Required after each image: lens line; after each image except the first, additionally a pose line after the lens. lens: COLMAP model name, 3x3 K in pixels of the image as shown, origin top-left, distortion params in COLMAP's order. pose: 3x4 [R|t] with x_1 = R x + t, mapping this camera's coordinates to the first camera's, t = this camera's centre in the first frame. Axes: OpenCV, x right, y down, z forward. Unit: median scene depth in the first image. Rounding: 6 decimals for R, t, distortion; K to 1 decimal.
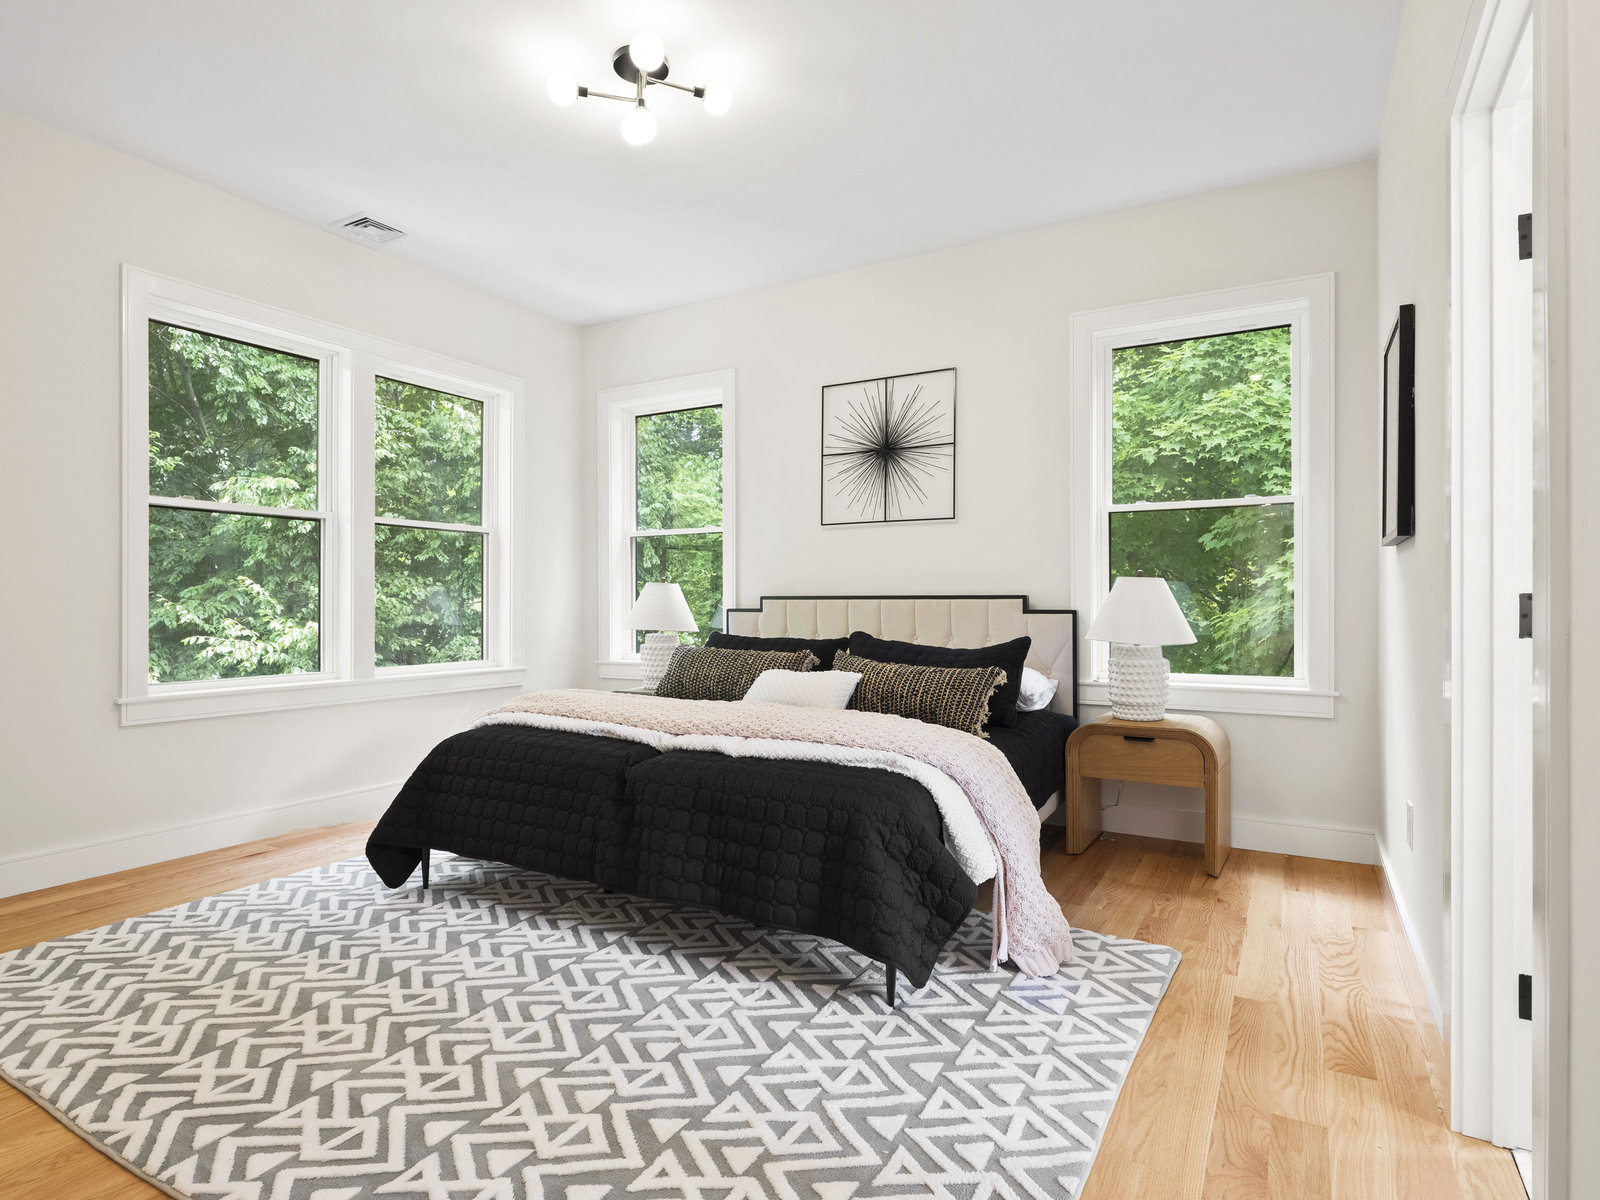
lens RADIAL K [[905.3, 0, 800.0], [0, 905.3, 600.0], [0, 0, 1]] dist [0.041385, 0.000112]
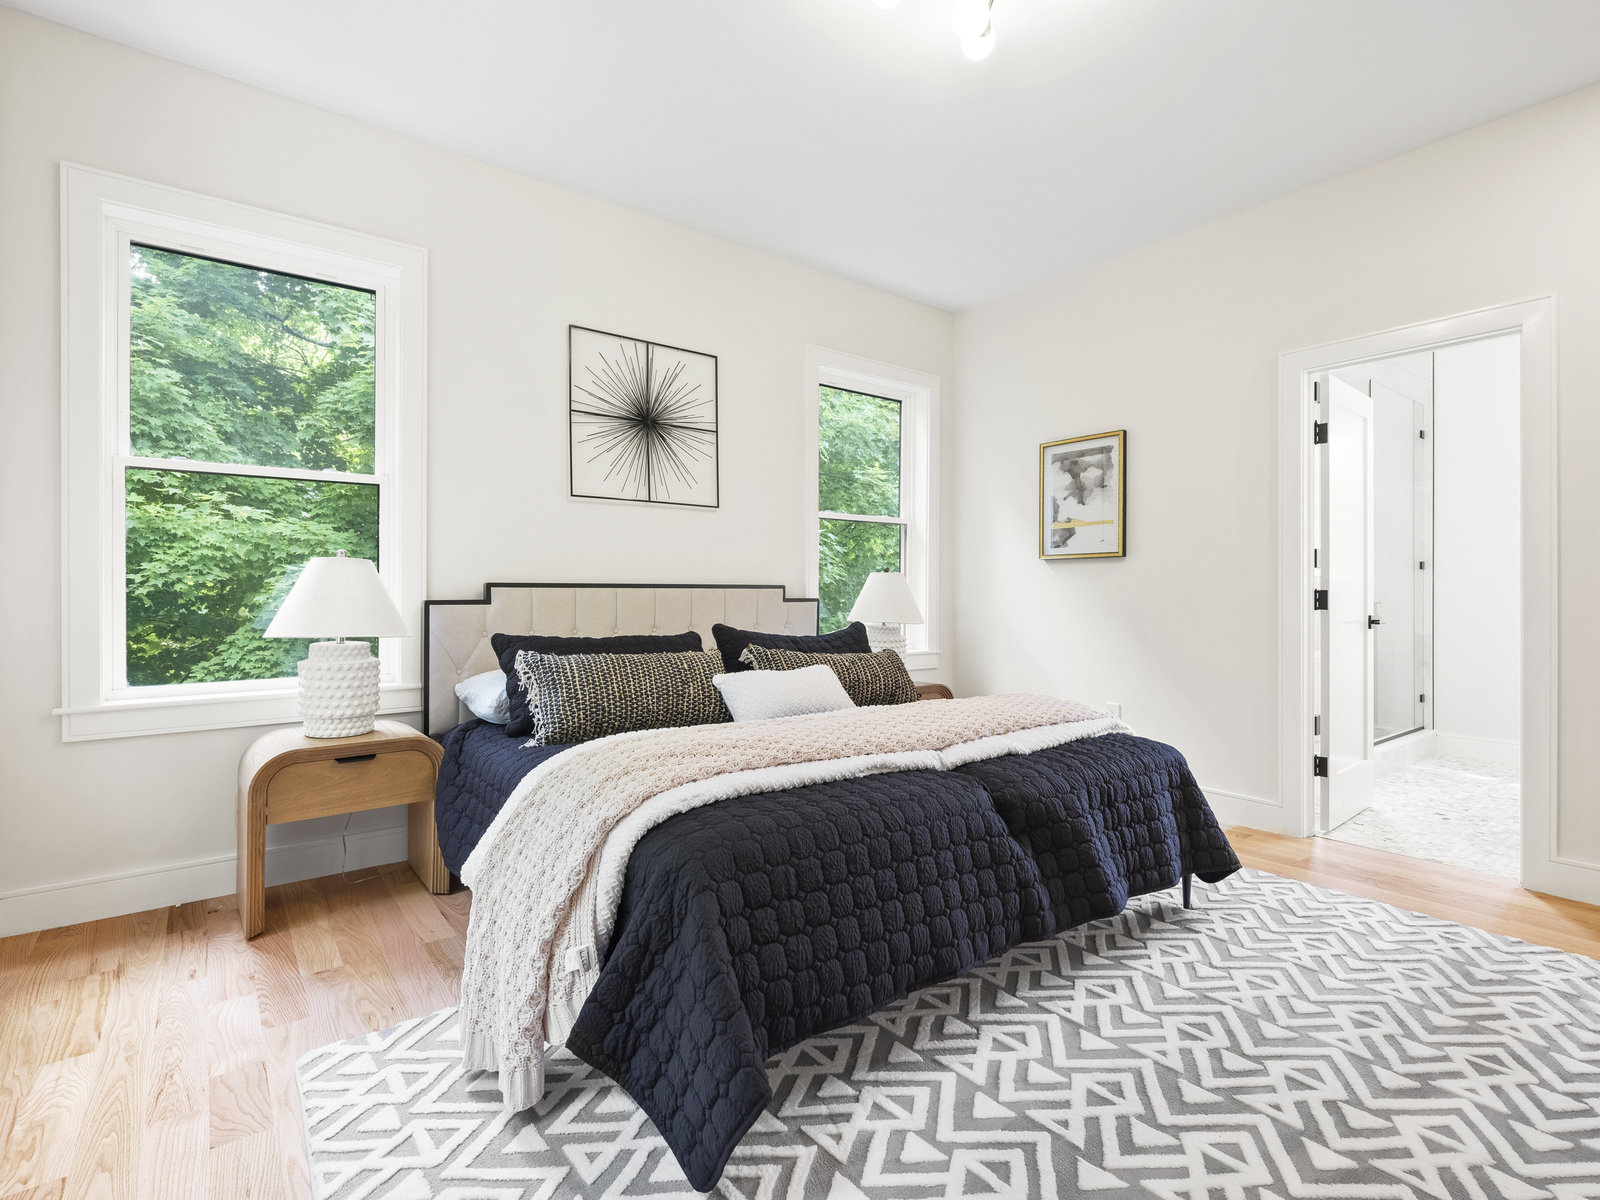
lens RADIAL K [[773.4, 0, 800.0], [0, 773.4, 600.0], [0, 0, 1]] dist [-0.001855, -0.000413]
pose [[0.375468, -0.013034, 0.926744, -0.568716], [-0.003373, 0.999875, 0.015429, -0.000604], [-0.926829, -0.008919, 0.375377, 0.572371]]
